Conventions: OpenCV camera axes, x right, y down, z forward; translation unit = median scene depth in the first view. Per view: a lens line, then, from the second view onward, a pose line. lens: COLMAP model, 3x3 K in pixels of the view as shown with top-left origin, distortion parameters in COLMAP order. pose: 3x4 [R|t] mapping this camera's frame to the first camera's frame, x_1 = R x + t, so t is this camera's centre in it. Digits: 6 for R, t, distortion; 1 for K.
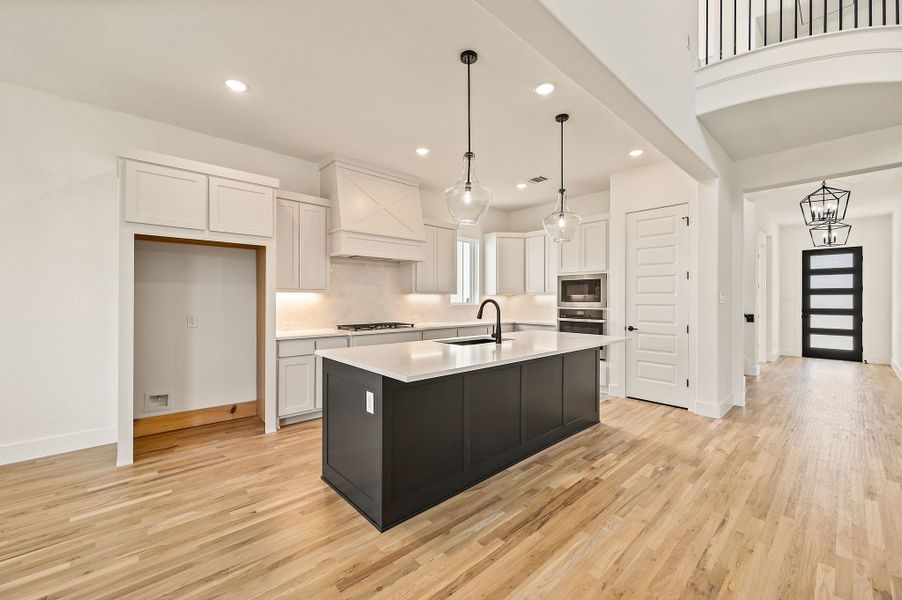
lens RADIAL K [[359.8, 0, 451.0], [0, 359.8, 300.0], [0, 0, 1]] dist [0.000723, 0.000216]
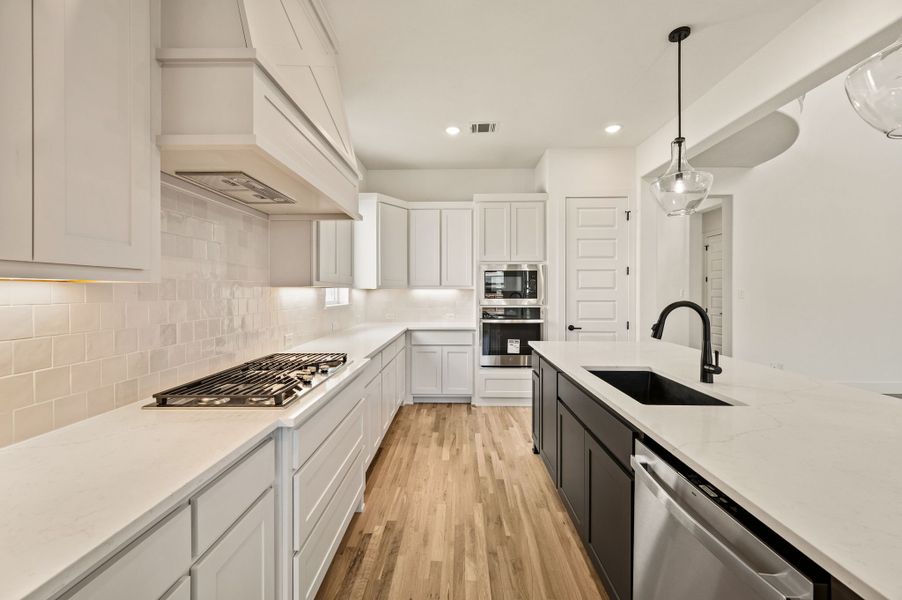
lens RADIAL K [[359.8, 0, 451.0], [0, 359.8, 300.0], [0, 0, 1]] dist [0.000723, 0.000216]
pose [[0.684799, -0.018344, 0.728501, -0.335925], [0.002417, 0.999735, 0.022902, -0.010481], [-0.728728, -0.013923, 0.684662, 0.570562]]
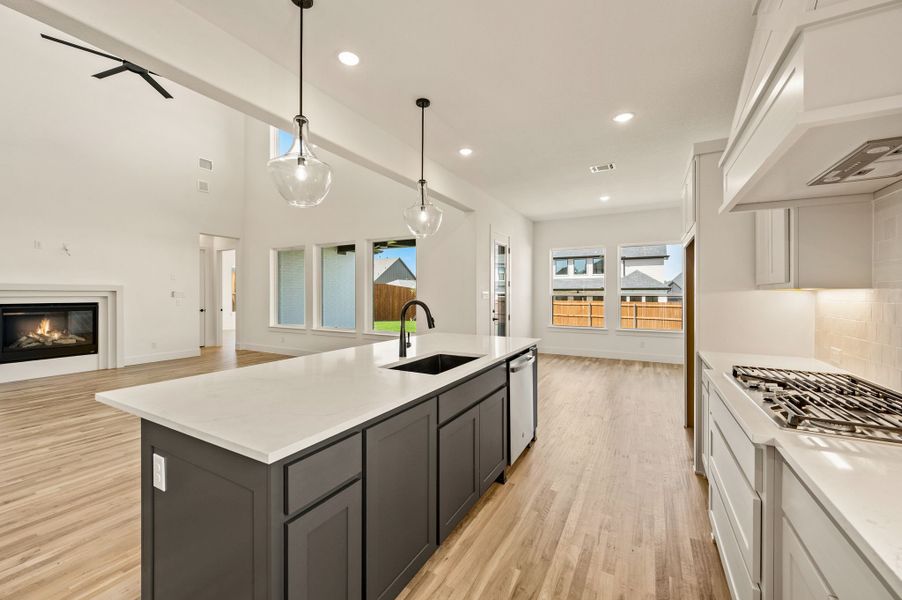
lens RADIAL K [[359.8, 0, 451.0], [0, 359.8, 300.0], [0, 0, 1]] dist [0.000723, 0.000216]
pose [[-0.944977, 0.003853, -0.327113, 0.182582], [-0.001922, 0.999848, 0.017331, -0.009829], [0.327130, 0.017006, -0.944826, 1.113966]]
